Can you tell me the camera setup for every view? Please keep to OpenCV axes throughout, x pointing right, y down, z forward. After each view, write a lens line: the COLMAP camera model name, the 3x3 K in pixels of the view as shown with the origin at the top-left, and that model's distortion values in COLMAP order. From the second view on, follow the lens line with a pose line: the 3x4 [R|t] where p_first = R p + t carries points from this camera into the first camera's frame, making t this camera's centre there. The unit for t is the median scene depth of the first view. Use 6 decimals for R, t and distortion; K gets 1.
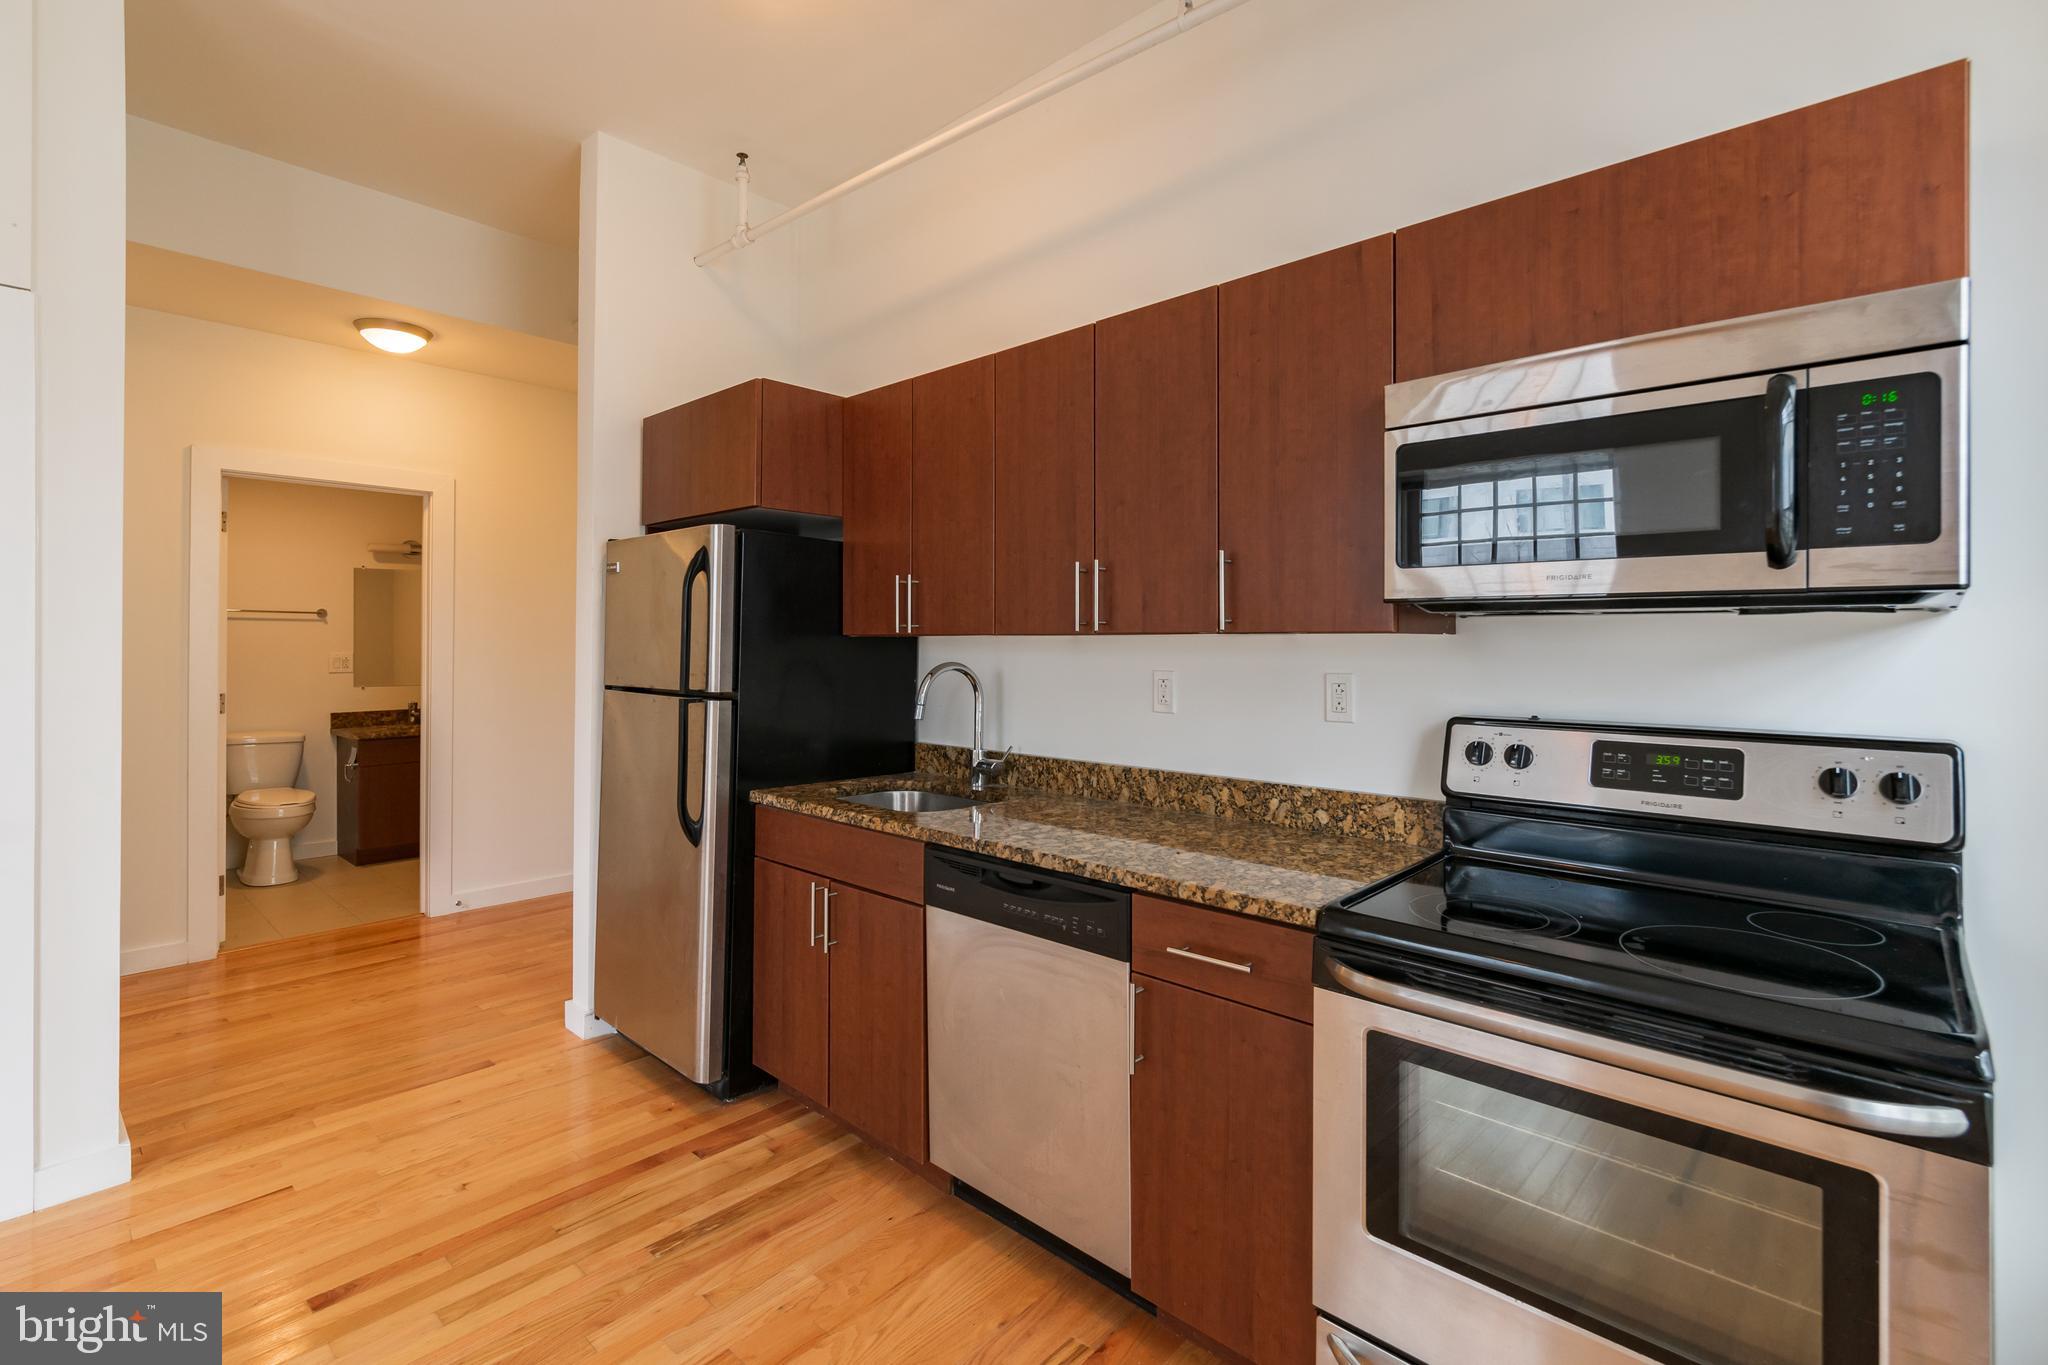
lens RADIAL K [[919.5, 0, 974.4], [0, 919.5, 640.1], [0, 0, 1]] dist [-0.004306, -0.001050]
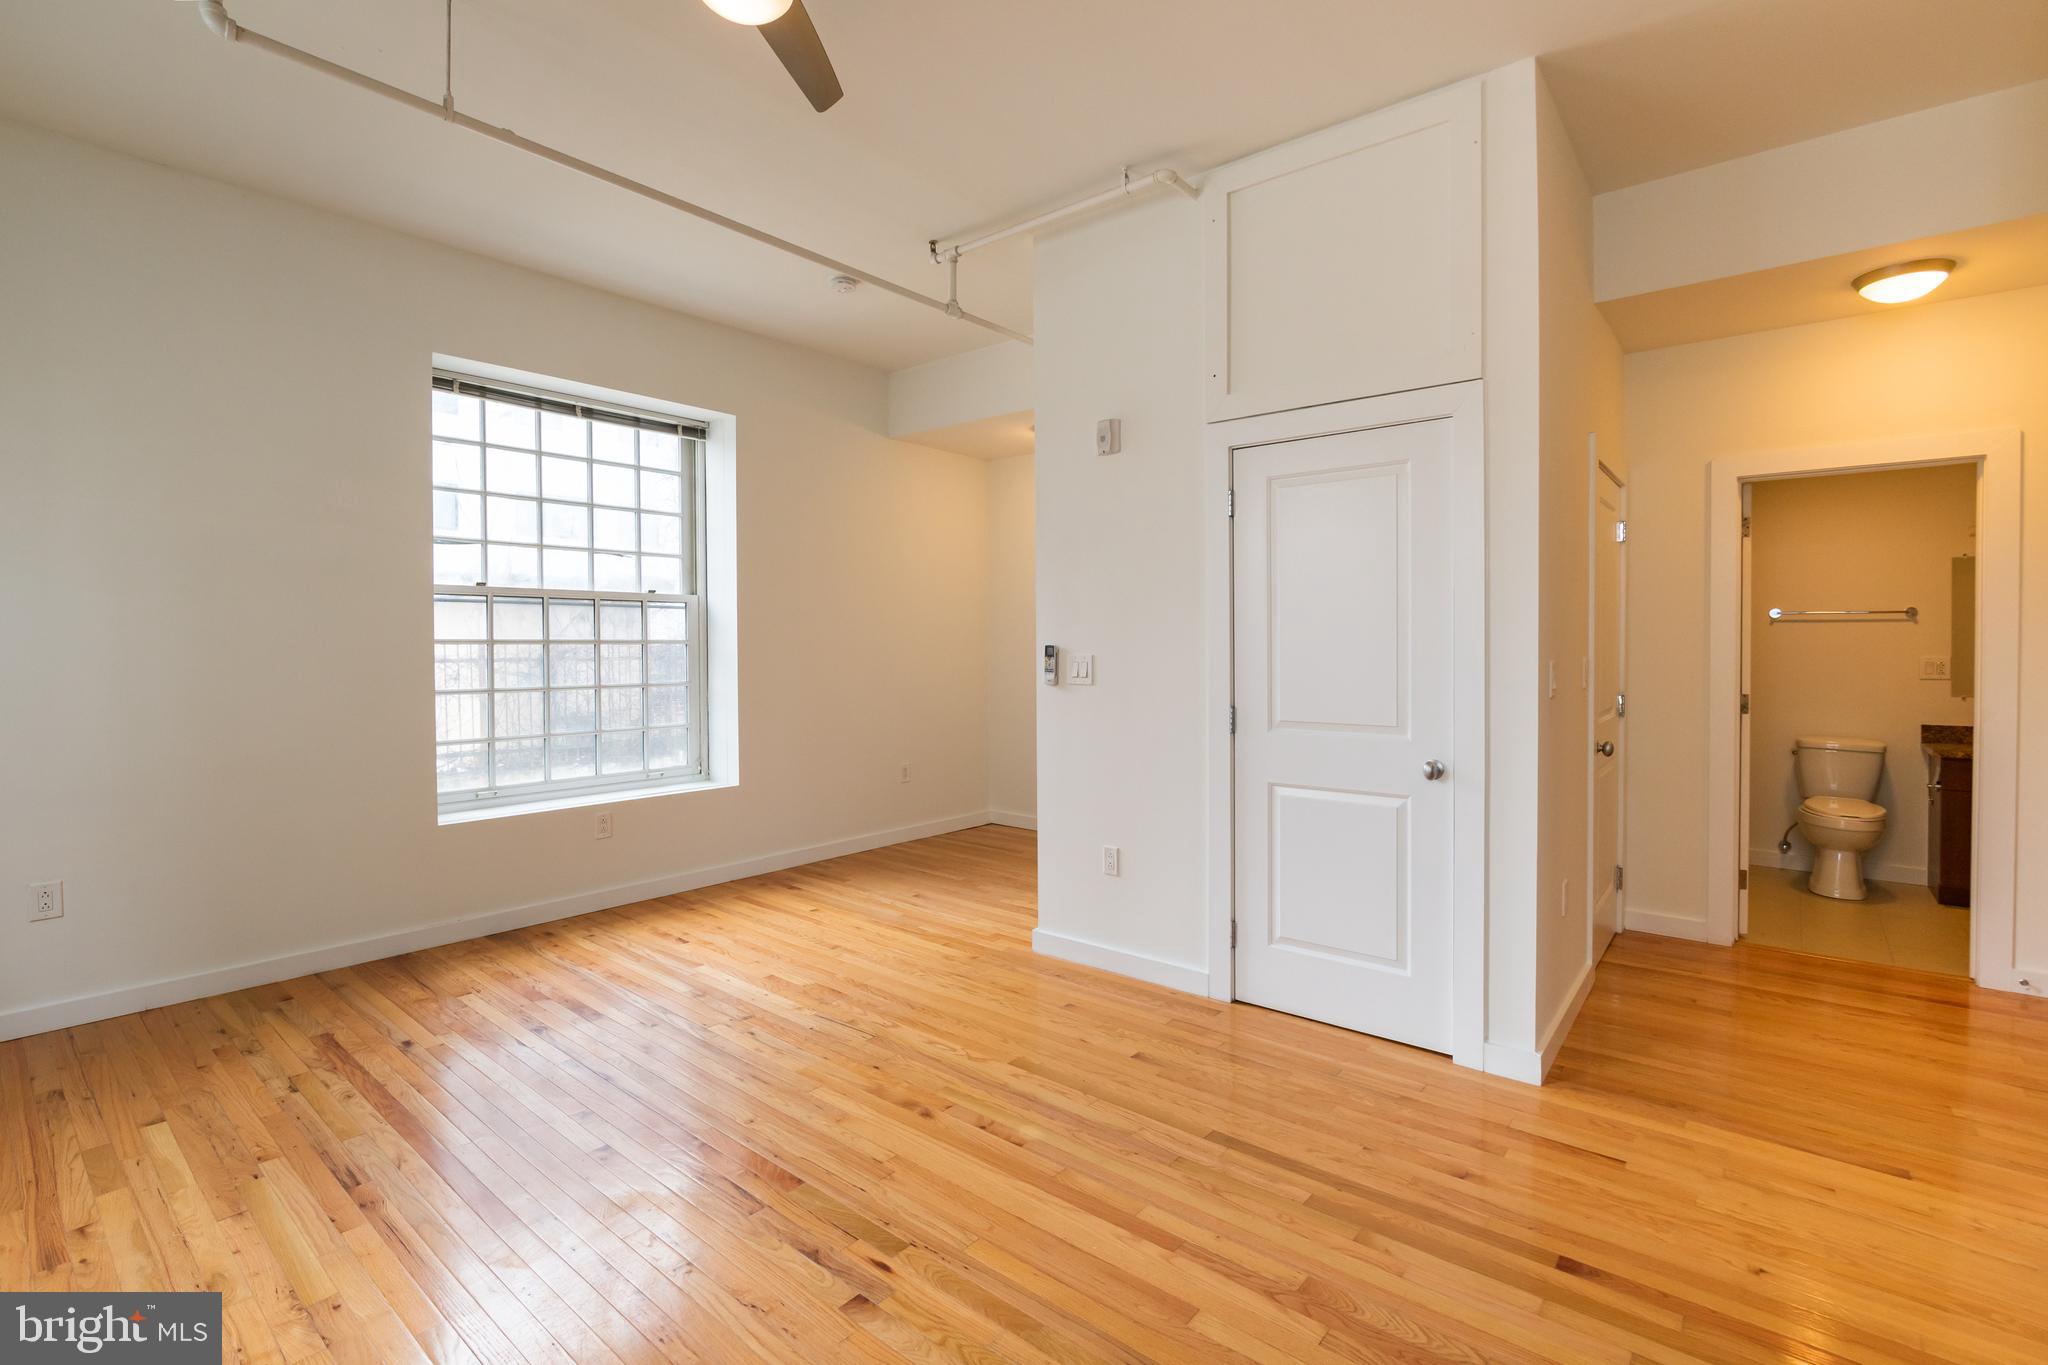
lens RADIAL K [[923.5, 0, 1094.4], [0, 923.5, 661.4], [0, 0, 1]] dist [-0.012537, -0.000009]
pose [[0.097052, 0.014947, -0.995167, 0.259166], [0.004496, 0.999870, 0.015456, 0.004051], [0.995269, -0.005974, 0.096972, 0.330144]]
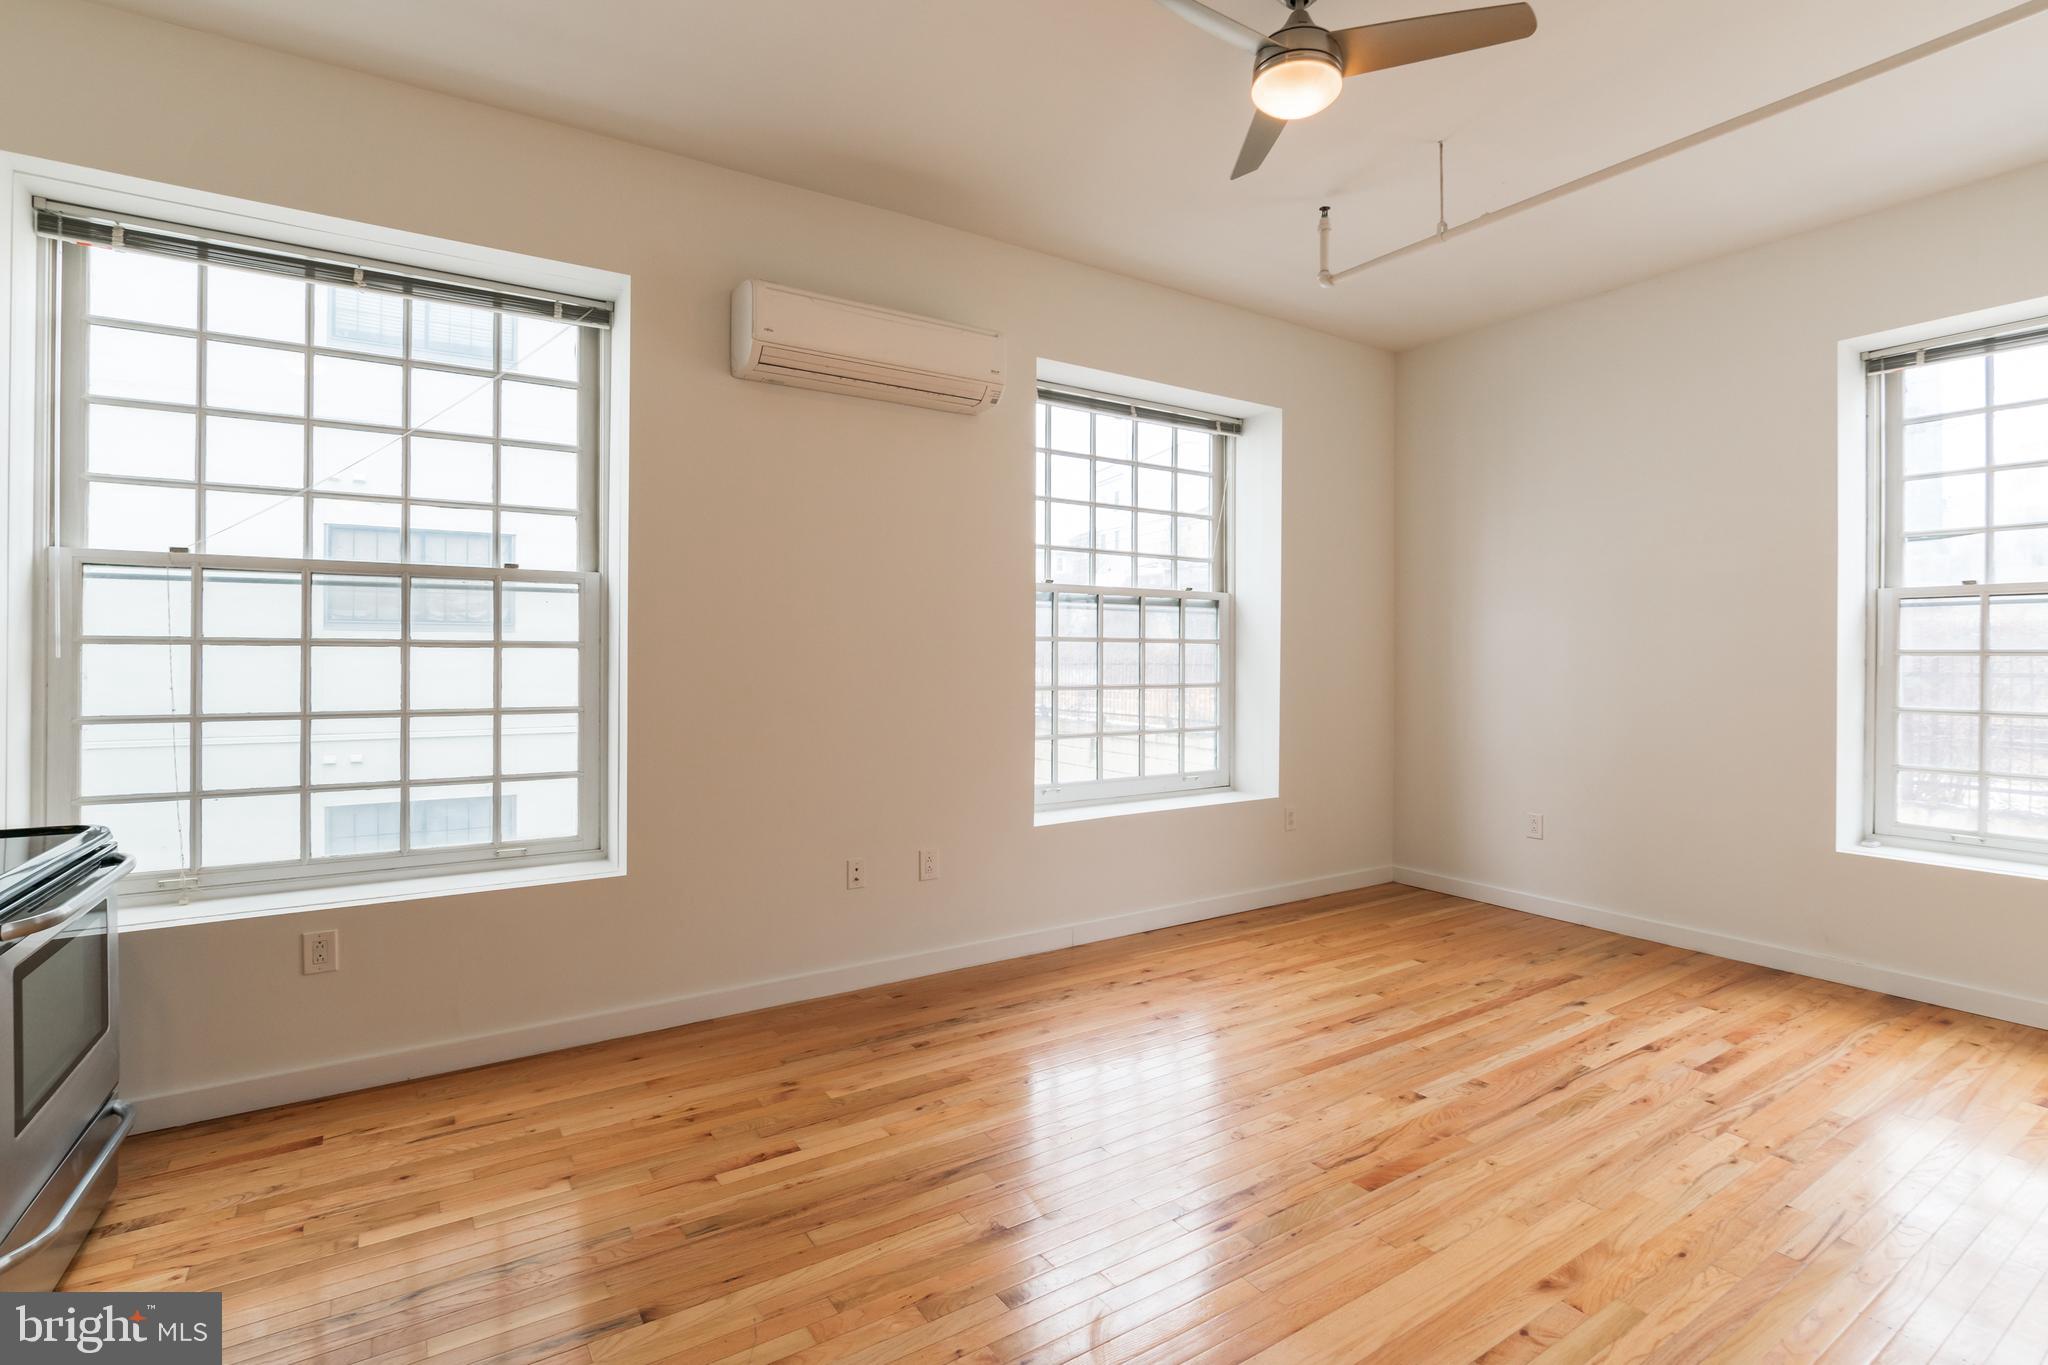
lens RADIAL K [[895.6, 0, 935.6], [0, 895.6, 674.5], [0, 0, 1]] dist [-0.045143, 0.005169]
pose [[-0.948951, -0.003022, 0.315409, -0.738972], [0.001171, 0.999913, 0.013105, 0.024033], [-0.315421, 0.012805, -0.948865, 1.250561]]
